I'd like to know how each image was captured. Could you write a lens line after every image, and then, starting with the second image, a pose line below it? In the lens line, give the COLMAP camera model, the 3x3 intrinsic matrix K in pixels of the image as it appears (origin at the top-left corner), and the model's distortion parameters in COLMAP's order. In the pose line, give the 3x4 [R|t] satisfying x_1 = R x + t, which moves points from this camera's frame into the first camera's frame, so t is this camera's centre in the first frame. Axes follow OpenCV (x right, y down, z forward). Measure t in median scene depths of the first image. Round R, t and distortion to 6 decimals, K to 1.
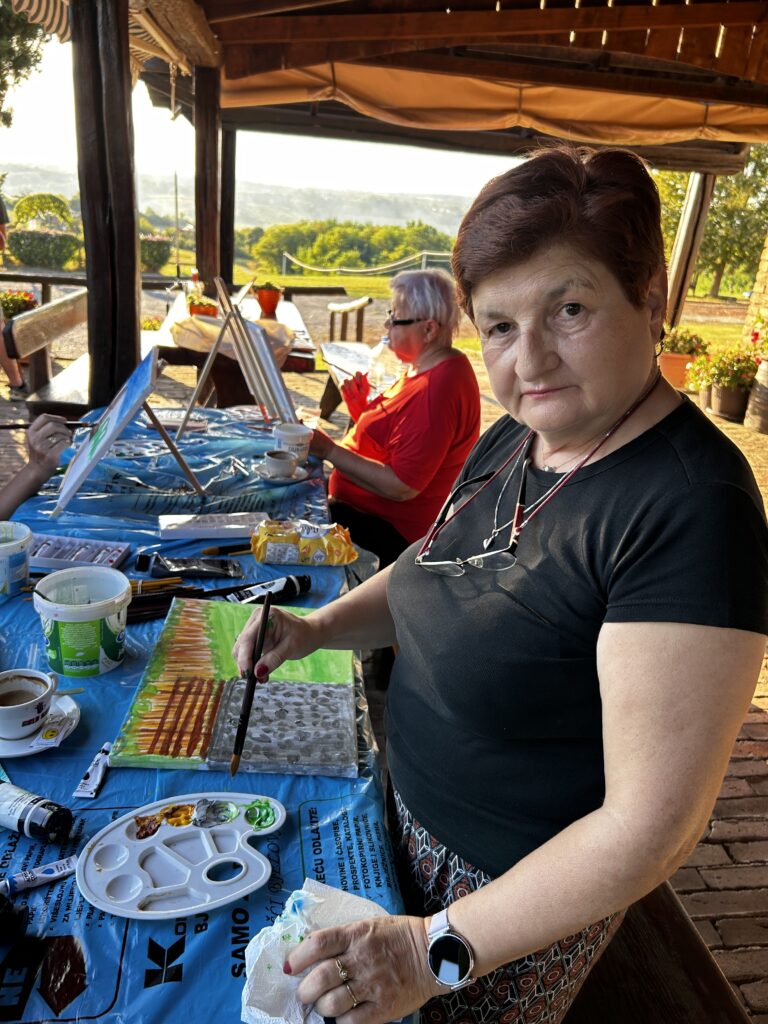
lens RADIAL K [[790.2, 0, 384.0], [0, 790.2, 512.0], [0, 0, 1]] dist [0.040182, -0.046878]
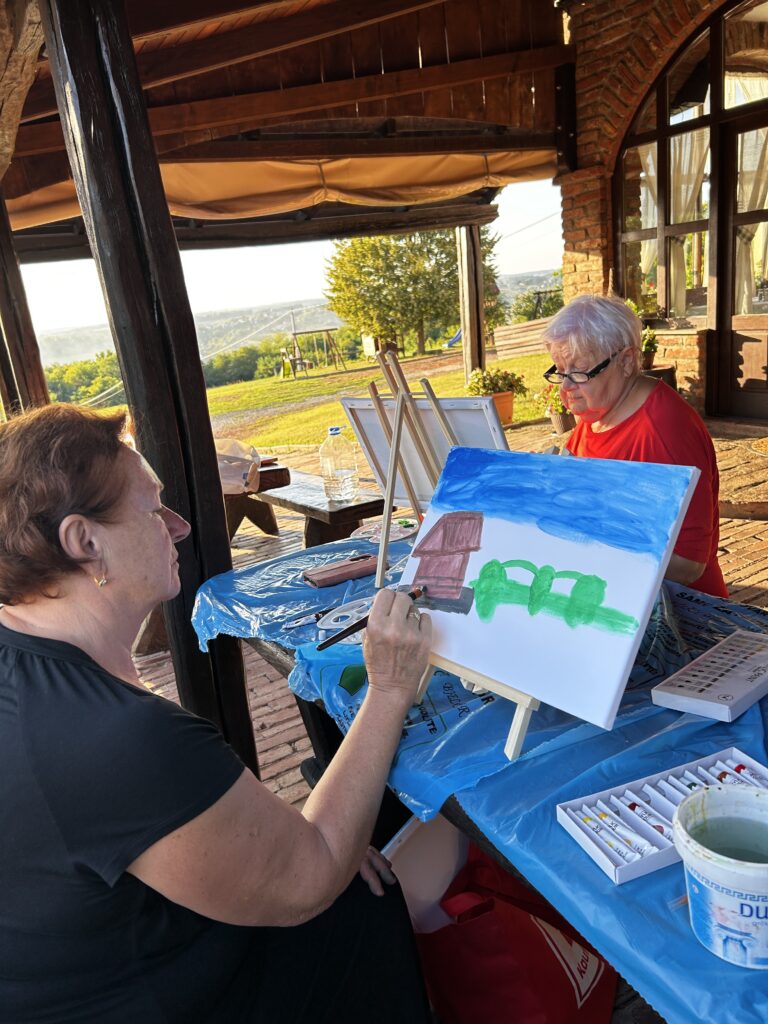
lens RADIAL K [[790.2, 0, 384.0], [0, 790.2, 512.0], [0, 0, 1]] dist [0.040182, -0.046878]
pose [[0.913397, -0.276804, 0.298472, -0.160033], [0.310096, 0.948150, -0.069651, -0.039608], [-0.263717, 0.156174, 0.951873, 0.124763]]
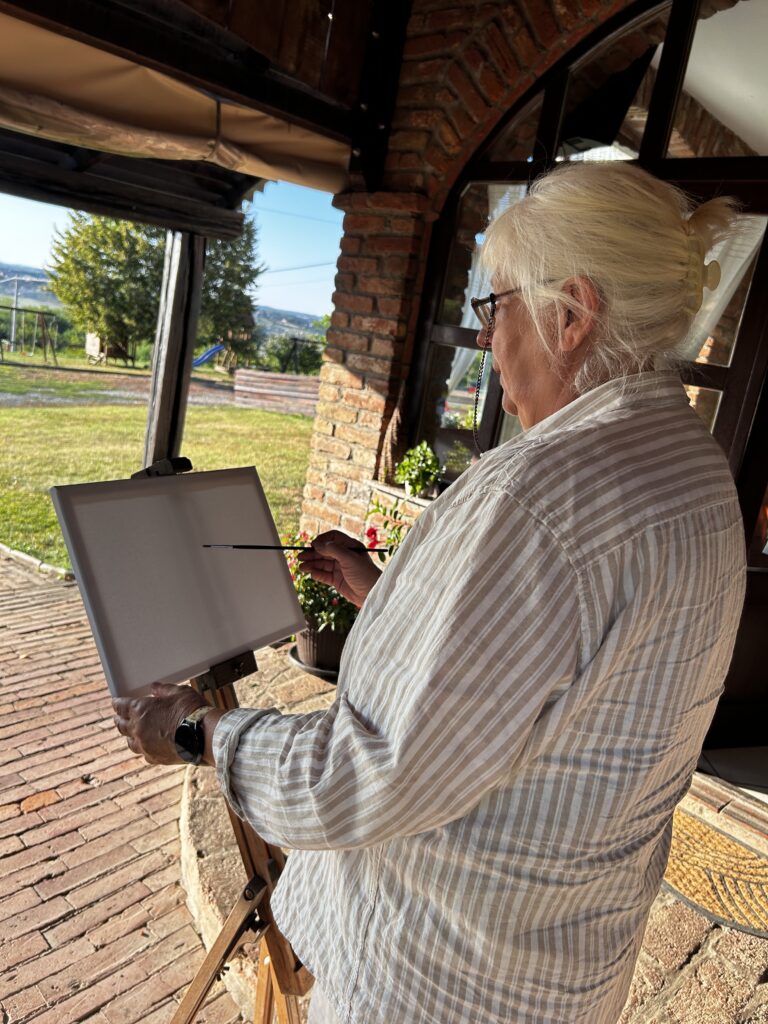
lens RADIAL K [[824.2, 0, 384.0], [0, 824.2, 512.0], [0, 0, 1]] dist [0.038597, -0.007515]
pose [[0.791843, -0.086203, 0.604611, 0.143032], [0.136675, 0.989892, -0.037864, -0.215206], [-0.595235, 0.112617, 0.795621, 0.551358]]
